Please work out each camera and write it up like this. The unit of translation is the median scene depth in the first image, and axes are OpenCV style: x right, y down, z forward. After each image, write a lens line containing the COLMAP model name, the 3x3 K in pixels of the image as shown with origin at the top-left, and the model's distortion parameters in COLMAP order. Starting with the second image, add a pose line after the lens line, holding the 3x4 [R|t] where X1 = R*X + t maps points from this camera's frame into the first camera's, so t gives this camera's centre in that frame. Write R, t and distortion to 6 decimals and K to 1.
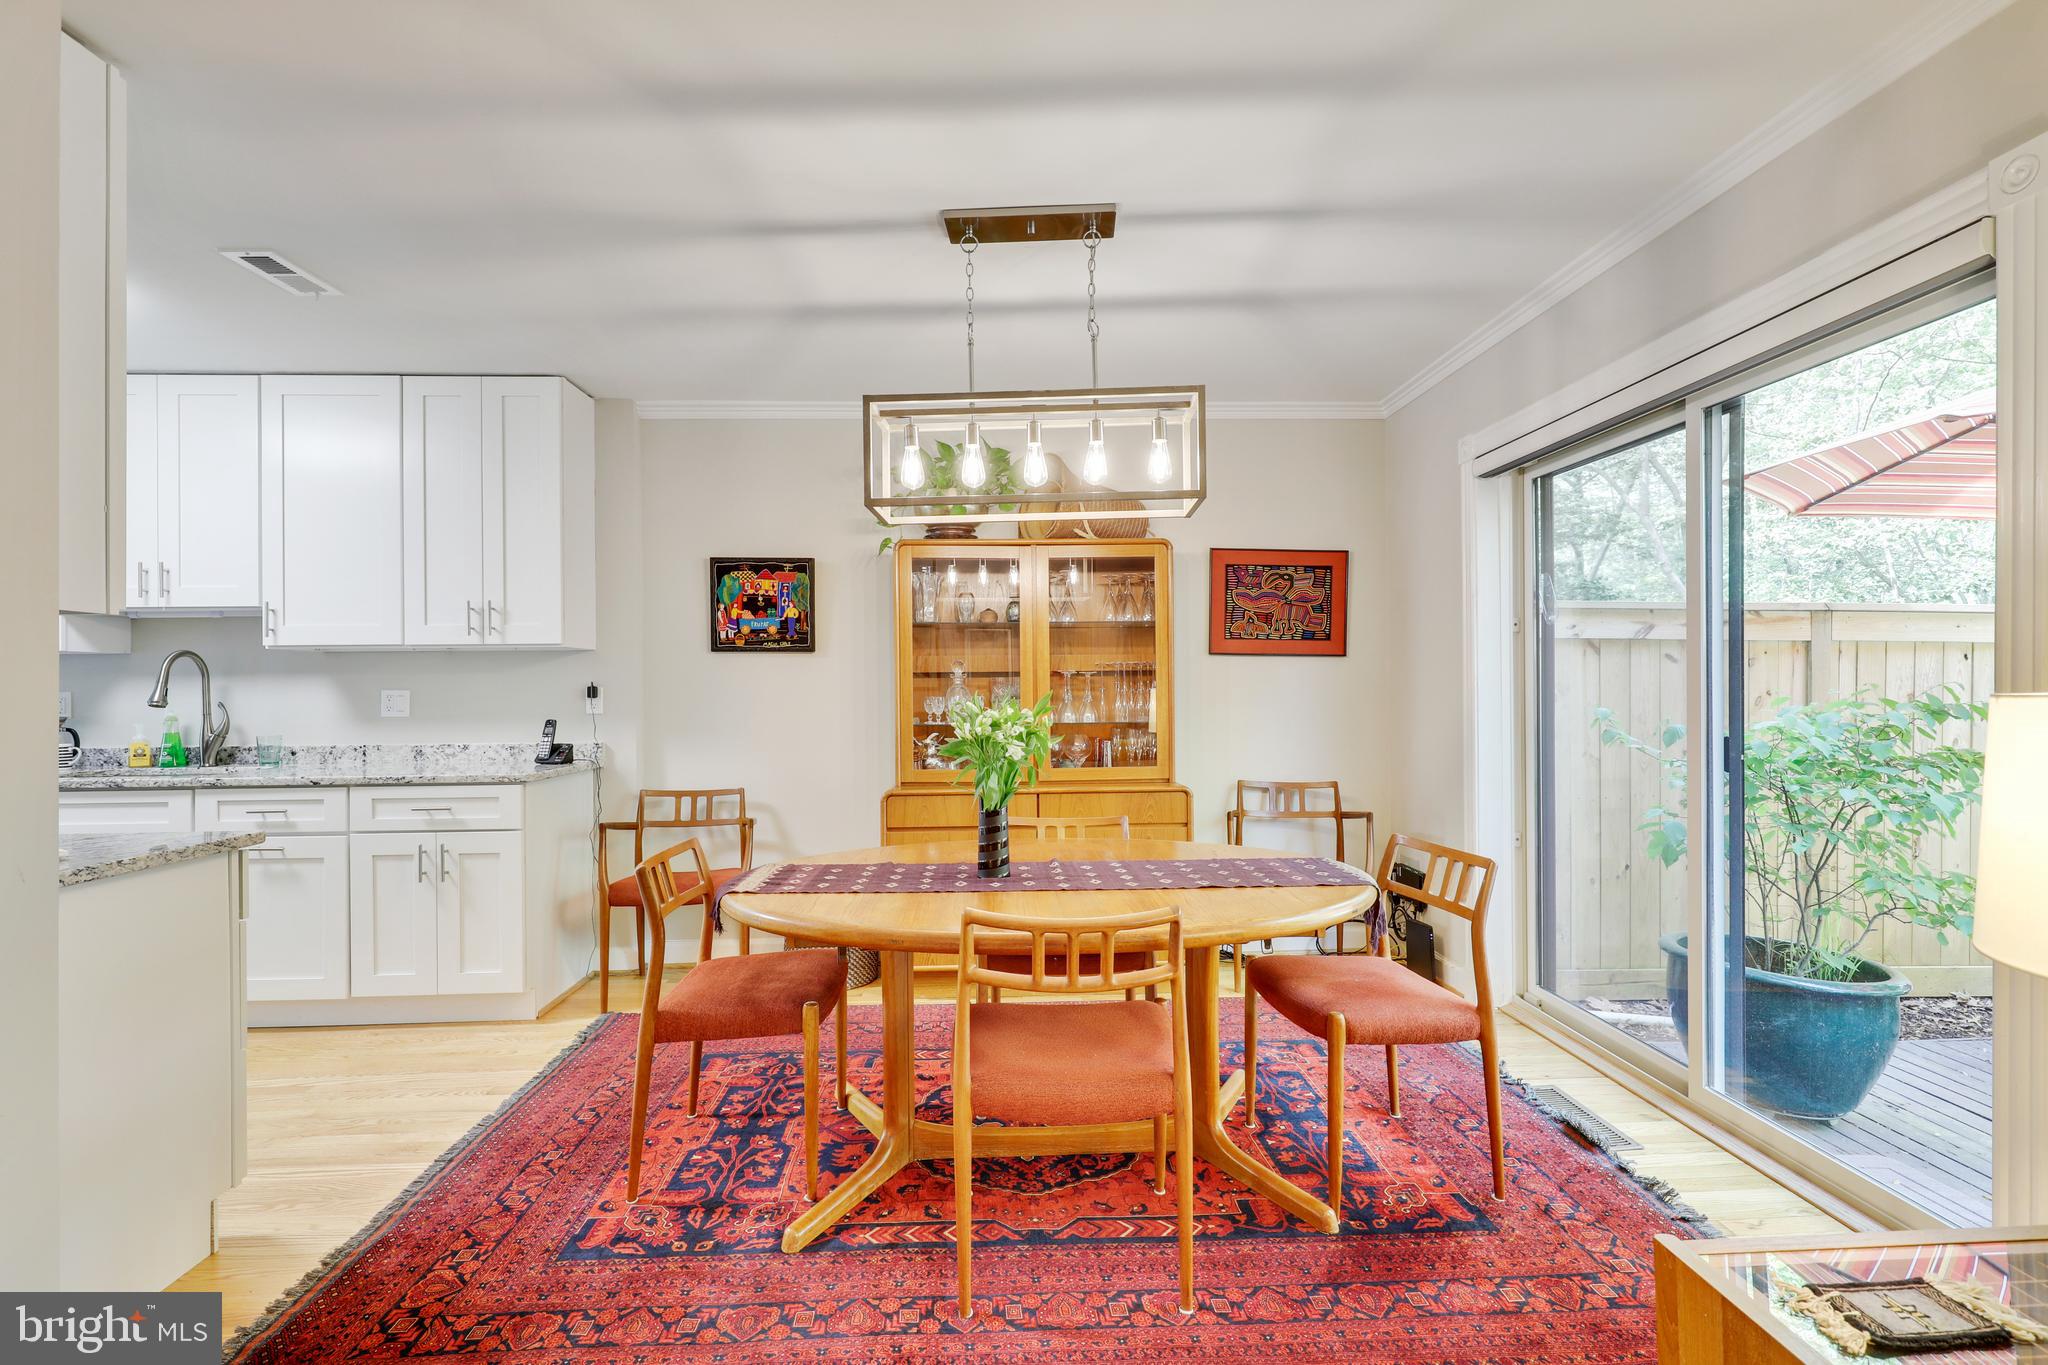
lens RADIAL K [[935.2, 0, 1026.4], [0, 935.2, 685.0], [0, 0, 1]] dist [0.002053, 0.000210]
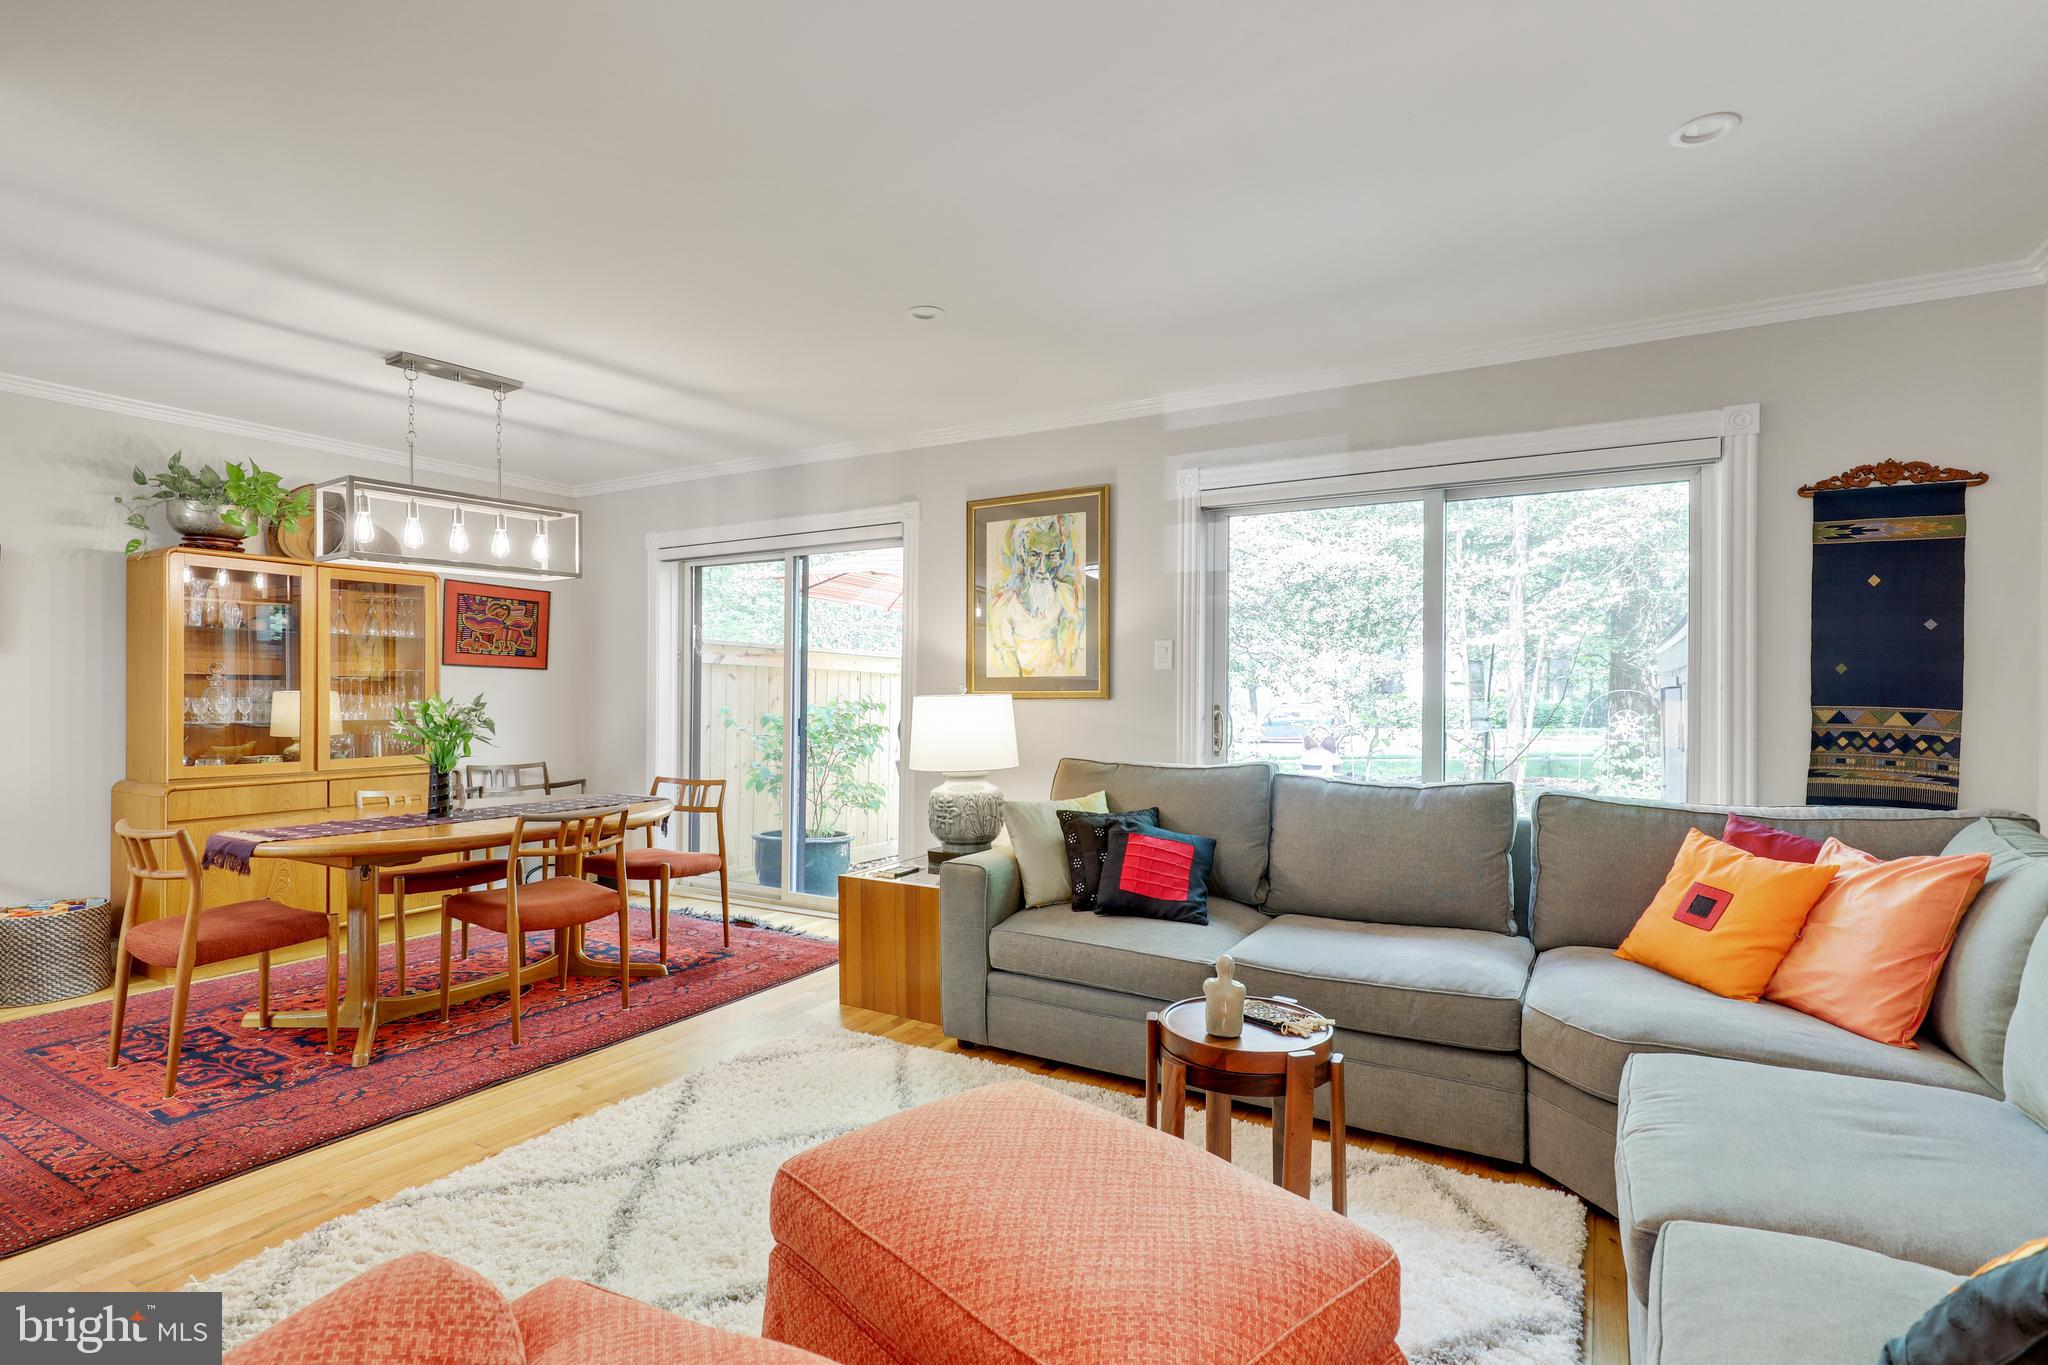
lens RADIAL K [[982.7, 0, 1025.7], [0, 982.7, 693.1], [0, 0, 1]] dist [0.001079, 0.000328]
pose [[0.541785, 0.010375, 0.840453, -0.623192], [-0.010140, 0.999932, -0.005806, 0.005920], [-0.840456, -0.005377, 0.541853, -0.456190]]
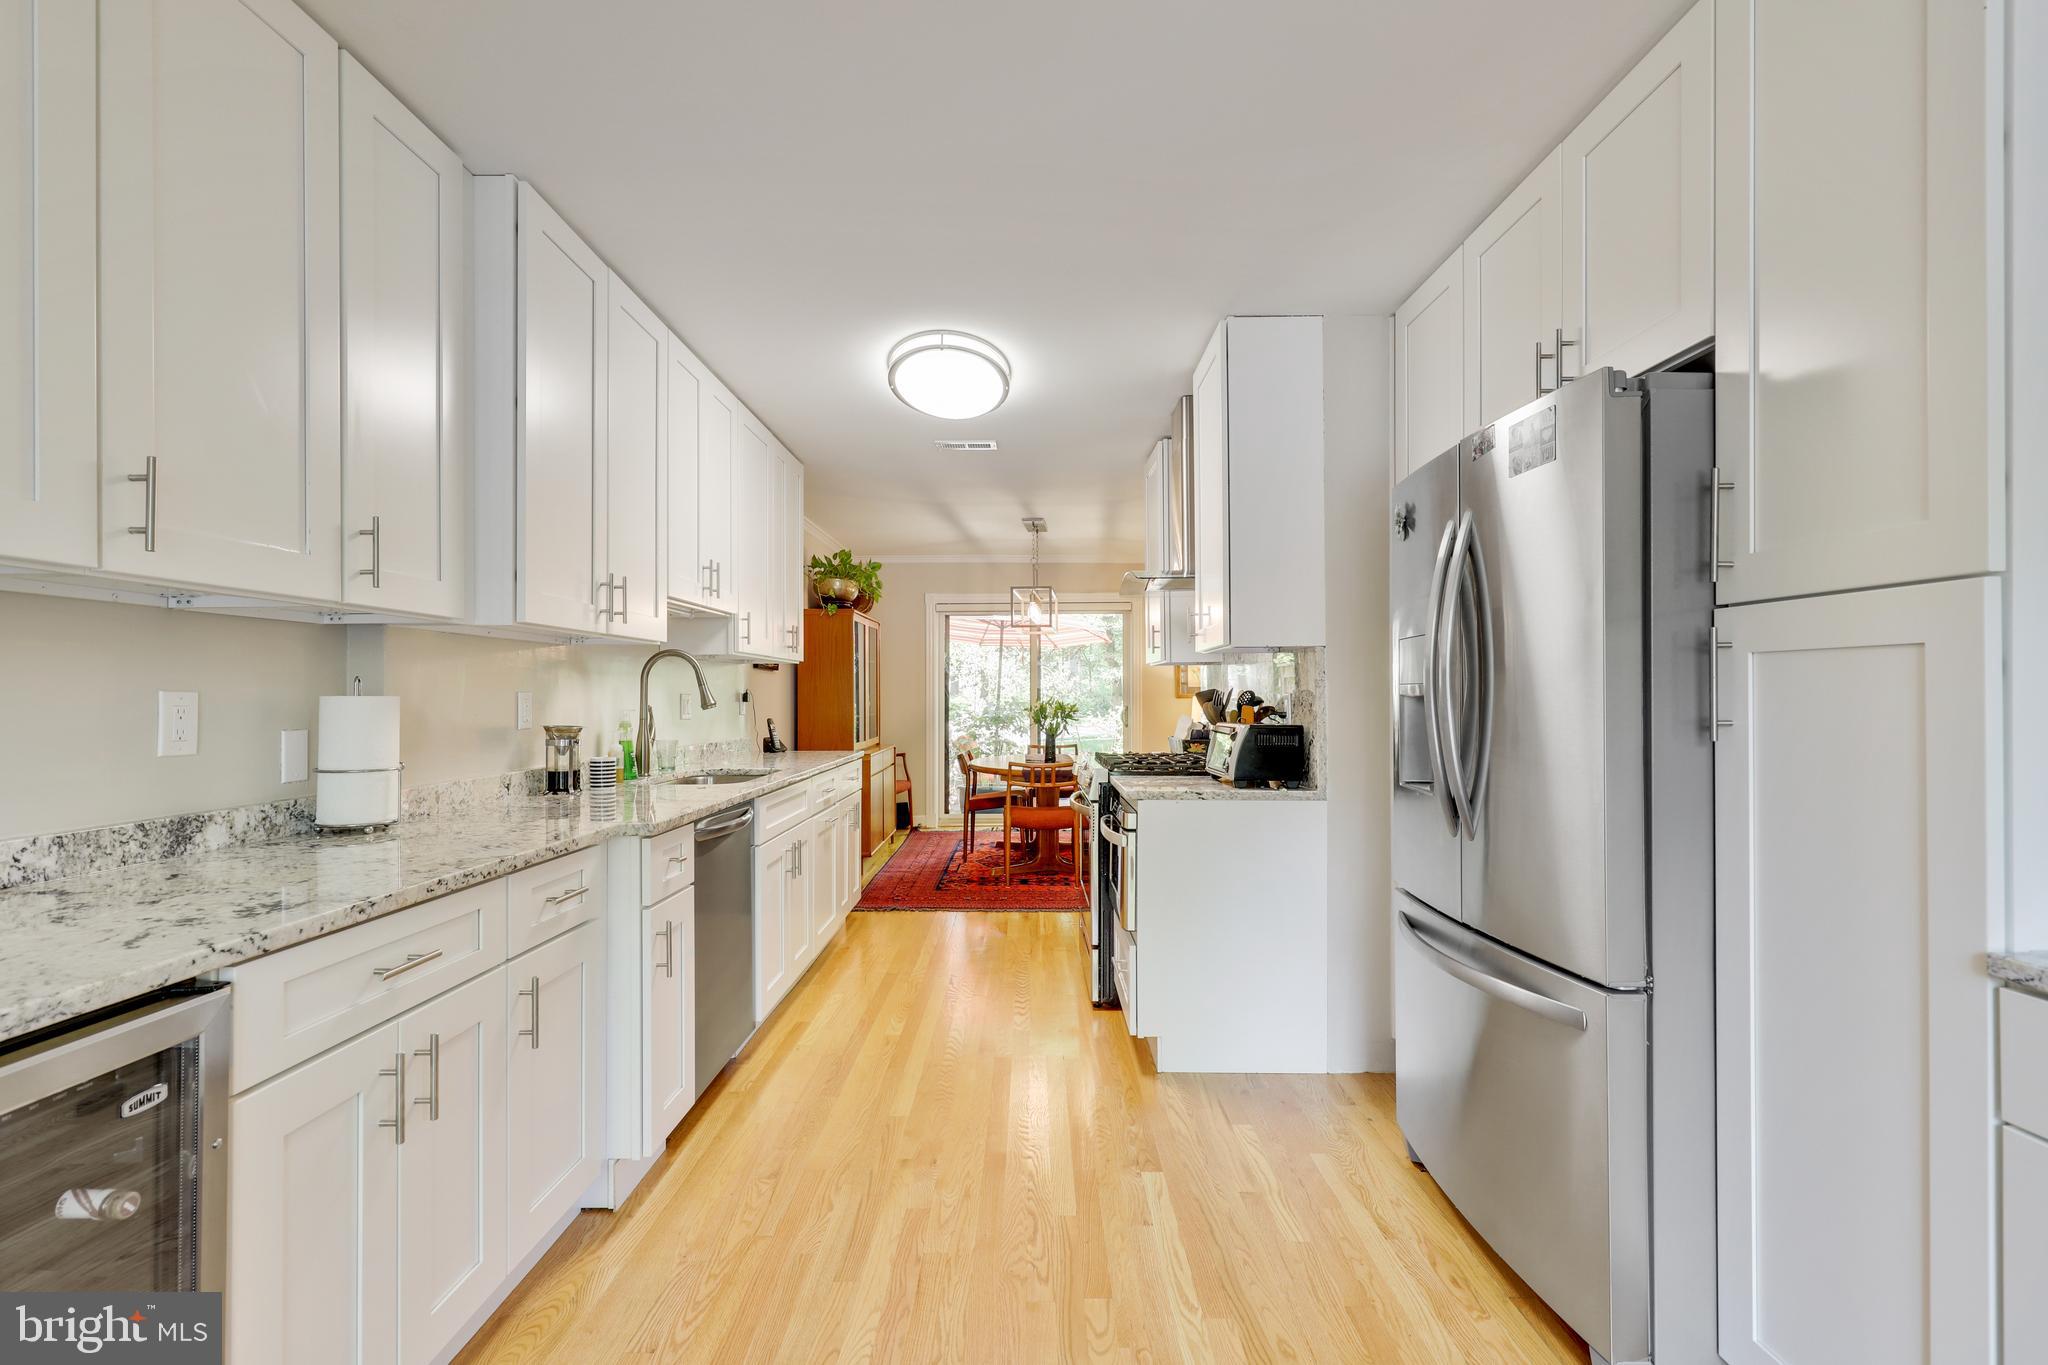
lens RADIAL K [[935.2, 0, 1026.4], [0, 935.2, 685.0], [0, 0, 1]] dist [0.002053, 0.000210]
pose [[0.048092, 0.019286, 0.998657, -2.109331], [0.002116, 0.999809, -0.019410, 0.020044], [-0.998841, 0.003047, 0.048042, 0.694820]]
